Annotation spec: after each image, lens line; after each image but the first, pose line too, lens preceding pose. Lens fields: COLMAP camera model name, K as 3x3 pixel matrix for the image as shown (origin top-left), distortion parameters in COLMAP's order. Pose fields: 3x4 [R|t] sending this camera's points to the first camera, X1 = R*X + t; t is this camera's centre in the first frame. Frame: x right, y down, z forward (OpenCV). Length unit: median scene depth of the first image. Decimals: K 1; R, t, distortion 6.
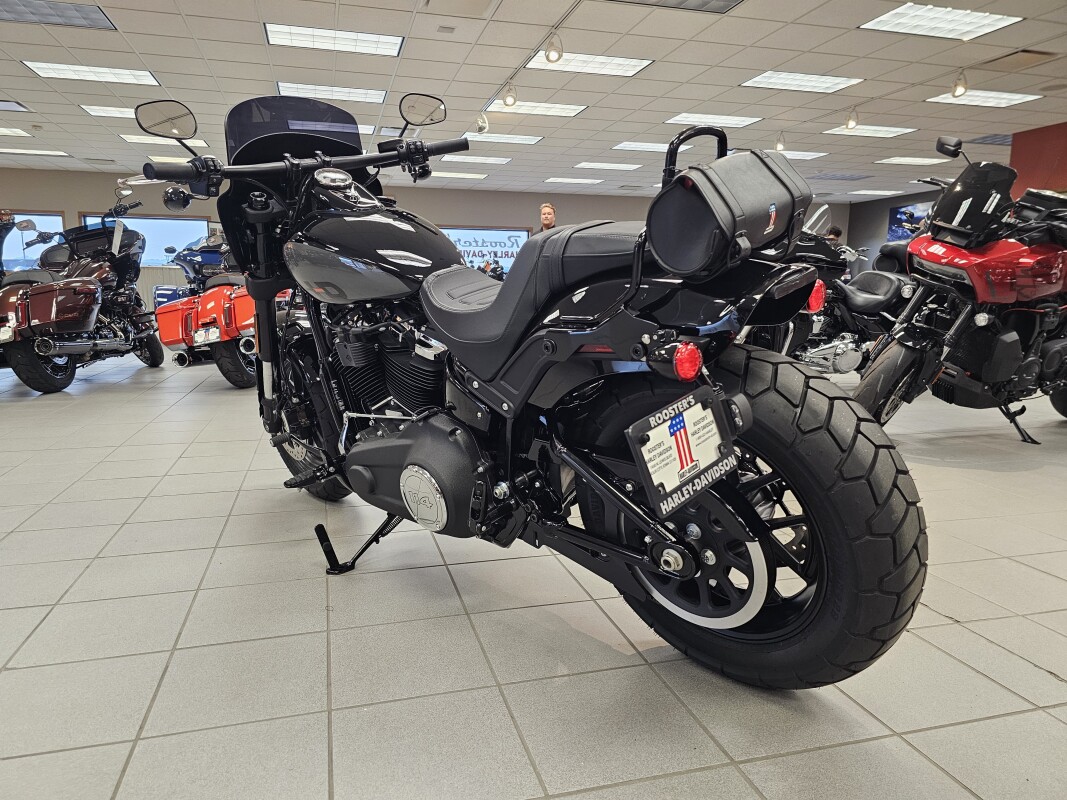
lens RADIAL K [[719.2, 0, 529.1], [0, 719.2, 403.3], [0, 0, 1]] dist [0.052156, -0.046951]
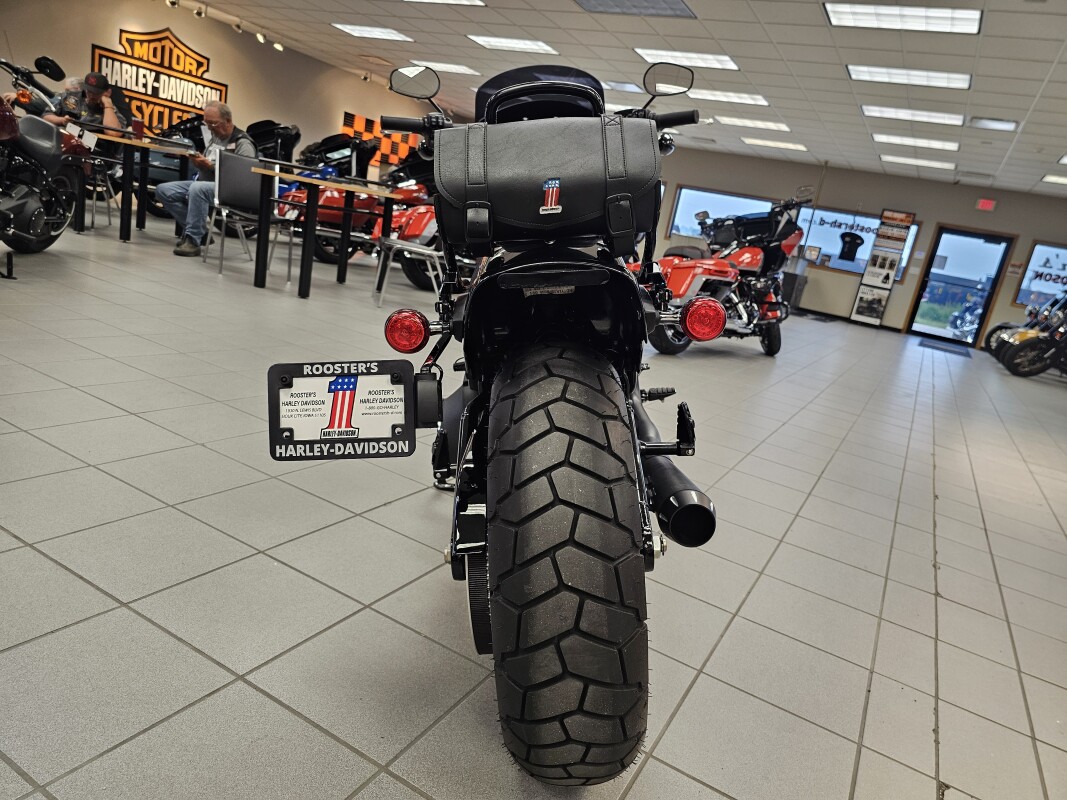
lens RADIAL K [[733.9, 0, 533.5], [0, 733.9, 400.0], [0, 0, 1]] dist [0.033940, -0.040458]
pose [[0.703261, 0.289911, -0.649134, 1.030569], [-0.286764, 0.951178, 0.114132, -0.136759], [0.650531, 0.105884, 0.752063, 0.416873]]
